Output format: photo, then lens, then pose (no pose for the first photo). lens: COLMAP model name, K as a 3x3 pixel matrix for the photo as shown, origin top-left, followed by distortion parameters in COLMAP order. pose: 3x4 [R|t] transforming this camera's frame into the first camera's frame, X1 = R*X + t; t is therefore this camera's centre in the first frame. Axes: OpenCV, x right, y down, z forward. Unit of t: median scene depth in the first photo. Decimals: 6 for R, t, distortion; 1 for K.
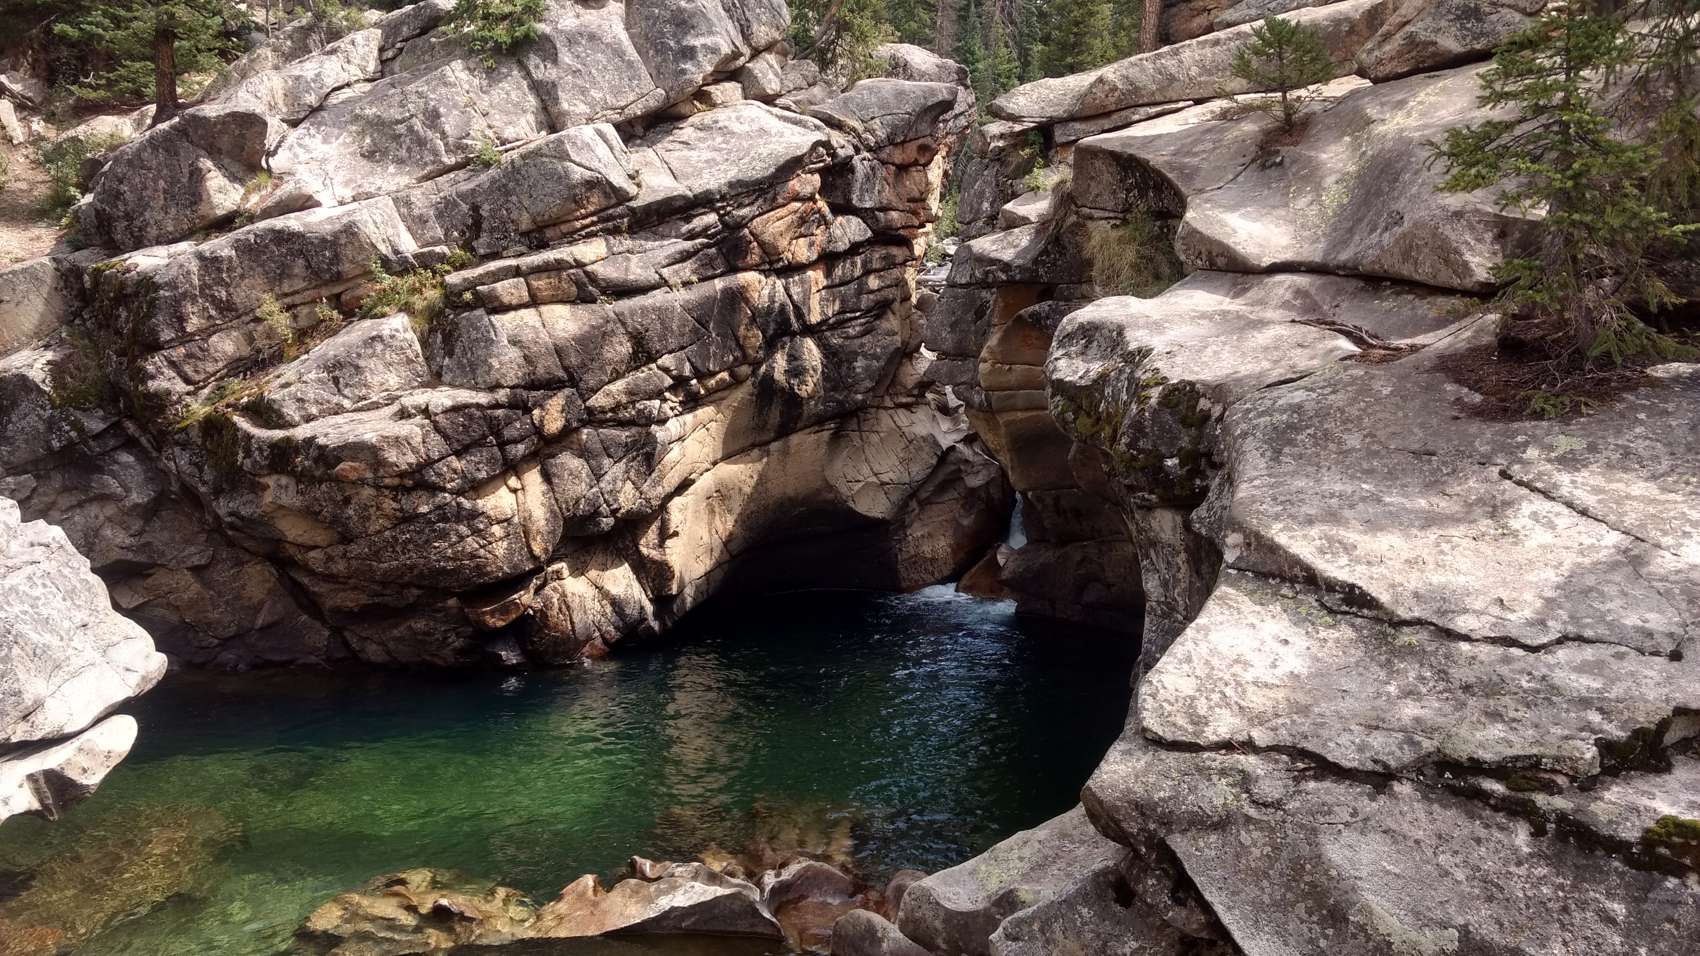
lens RADIAL K [[1319.7, 0, 855.6], [0, 1319.7, 484.1], [0, 0, 1]] dist [0.008874, 0.040501]
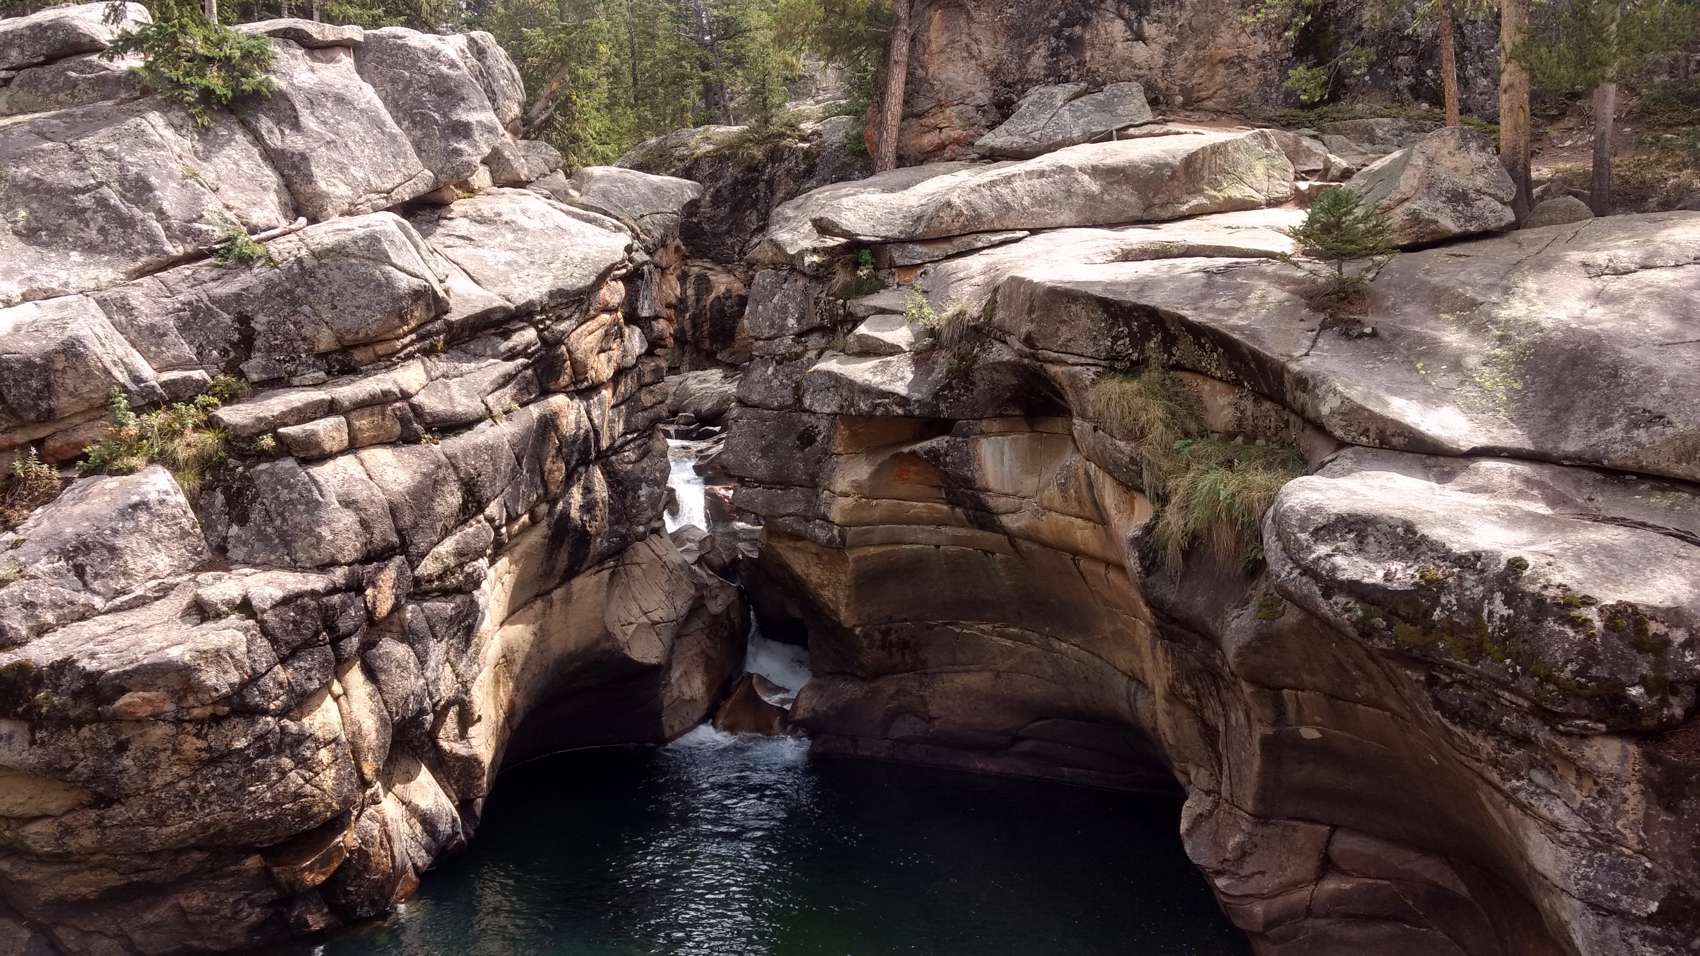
lens RADIAL K [[1319.7, 0, 852.9], [0, 1319.7, 473.5], [0, 0, 1]] dist [0.008874, 0.040501]
pose [[0.890394, -0.028437, 0.454301, -0.322425], [0.050095, 0.998106, -0.035707, -0.077611], [-0.452425, 0.054551, 0.890132, 0.183072]]
